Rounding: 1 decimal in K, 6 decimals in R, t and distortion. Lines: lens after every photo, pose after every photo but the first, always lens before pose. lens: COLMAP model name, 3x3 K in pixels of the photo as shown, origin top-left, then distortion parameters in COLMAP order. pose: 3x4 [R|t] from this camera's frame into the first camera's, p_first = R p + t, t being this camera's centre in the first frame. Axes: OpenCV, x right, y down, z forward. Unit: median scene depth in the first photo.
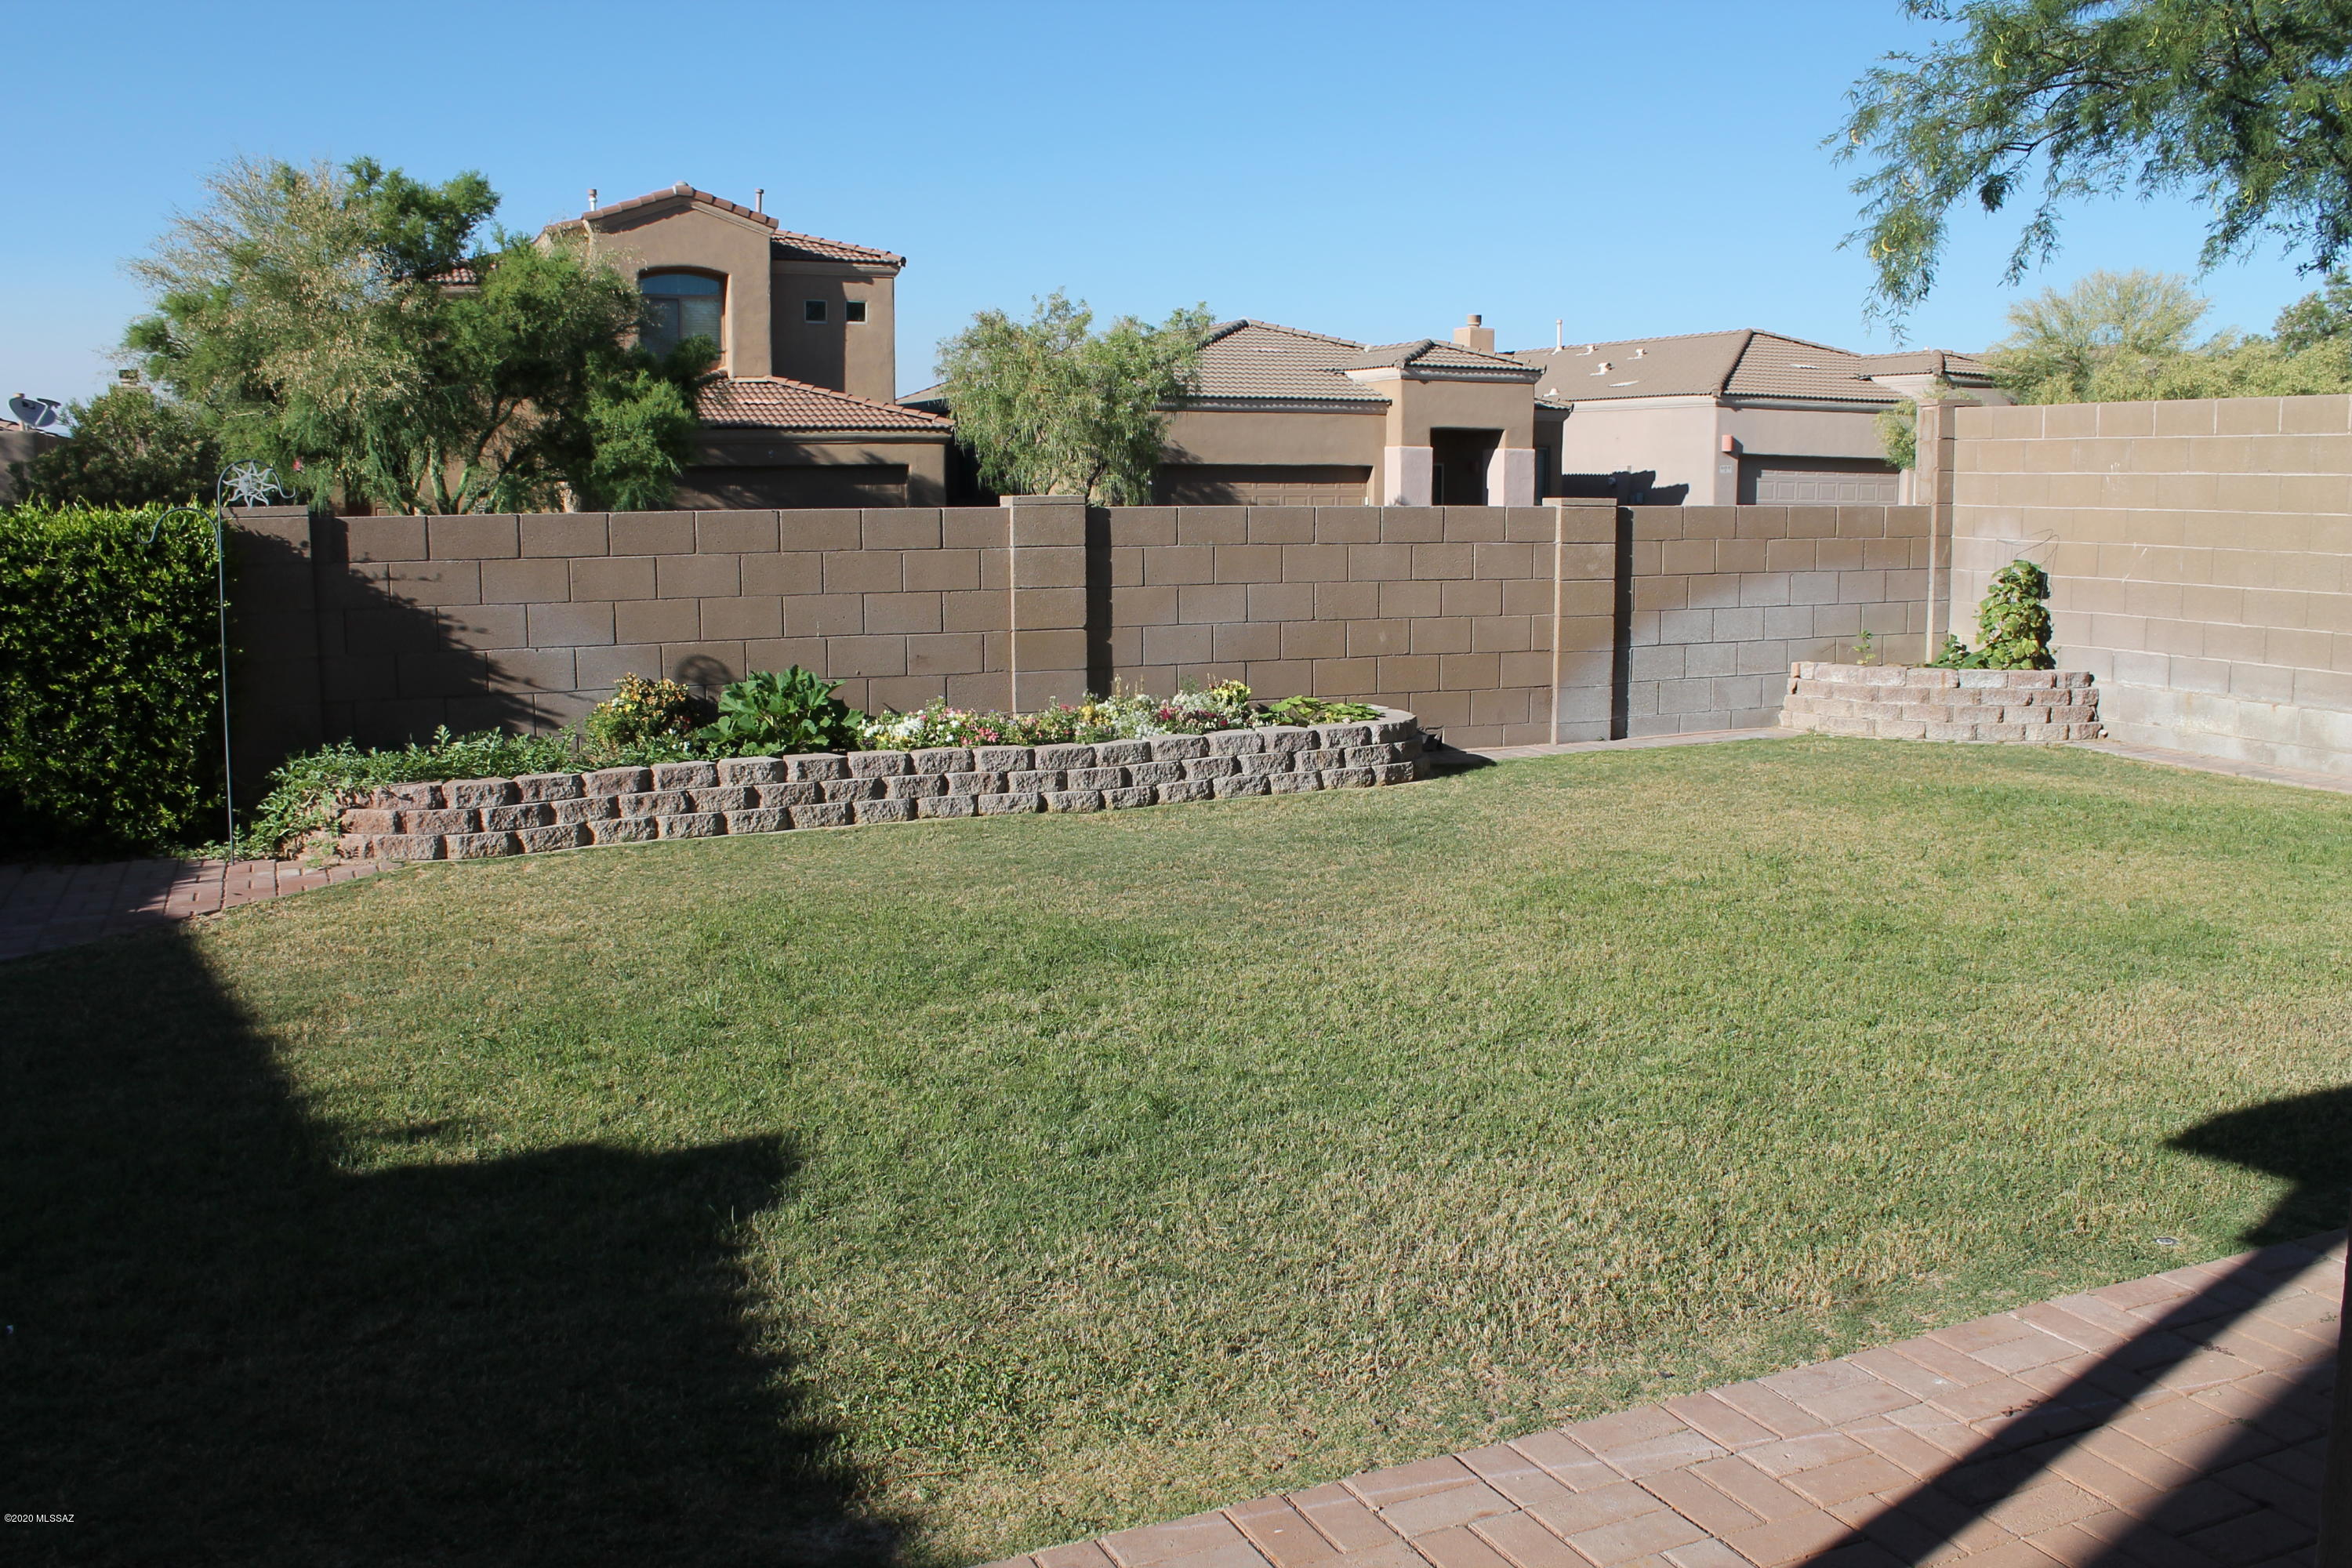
lens RADIAL K [[1966.0, 0, 1175.9], [0, 1966.0, 786.6], [0, 0, 1]] dist [-0.101367, 0.055510]
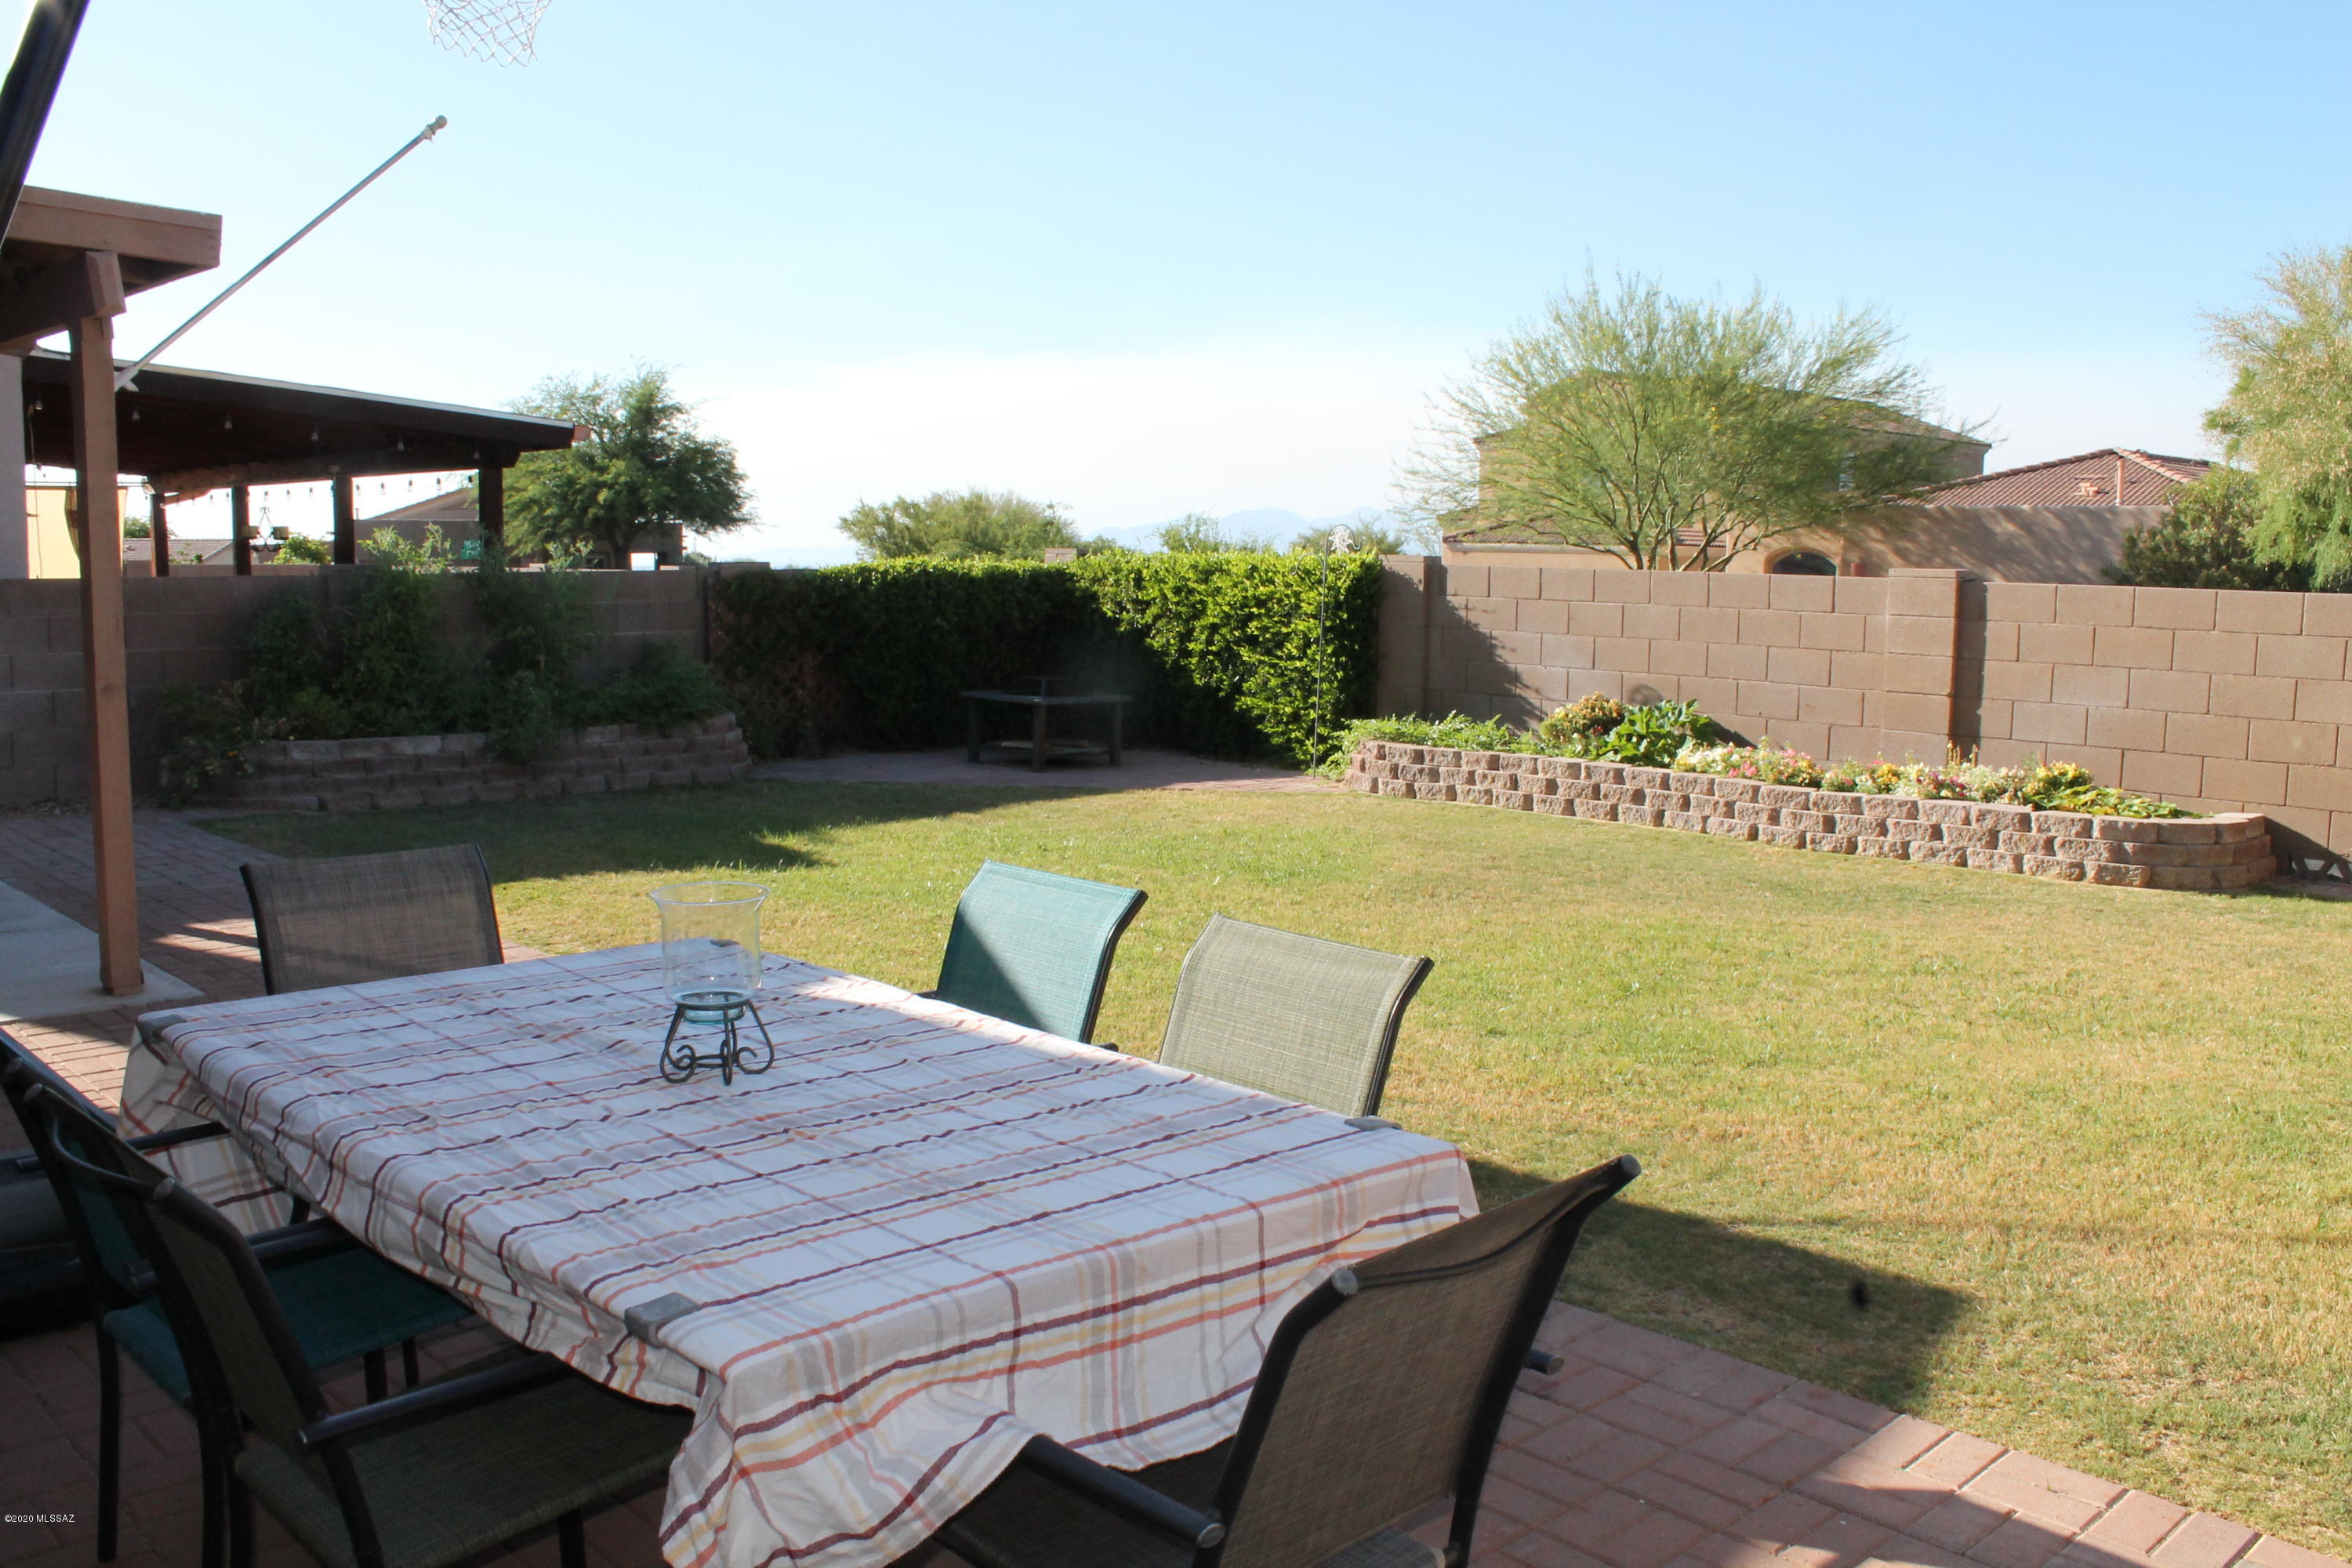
lens RADIAL K [[1966.0, 0, 1178.7], [0, 1966.0, 781.4], [0, 0, 1]] dist [-0.101367, 0.055510]
pose [[0.355861, 0.125776, -0.926036, 0.844377], [-0.151762, 0.985527, 0.075537, -0.054799], [0.922134, 0.113657, 0.369799, 0.253006]]
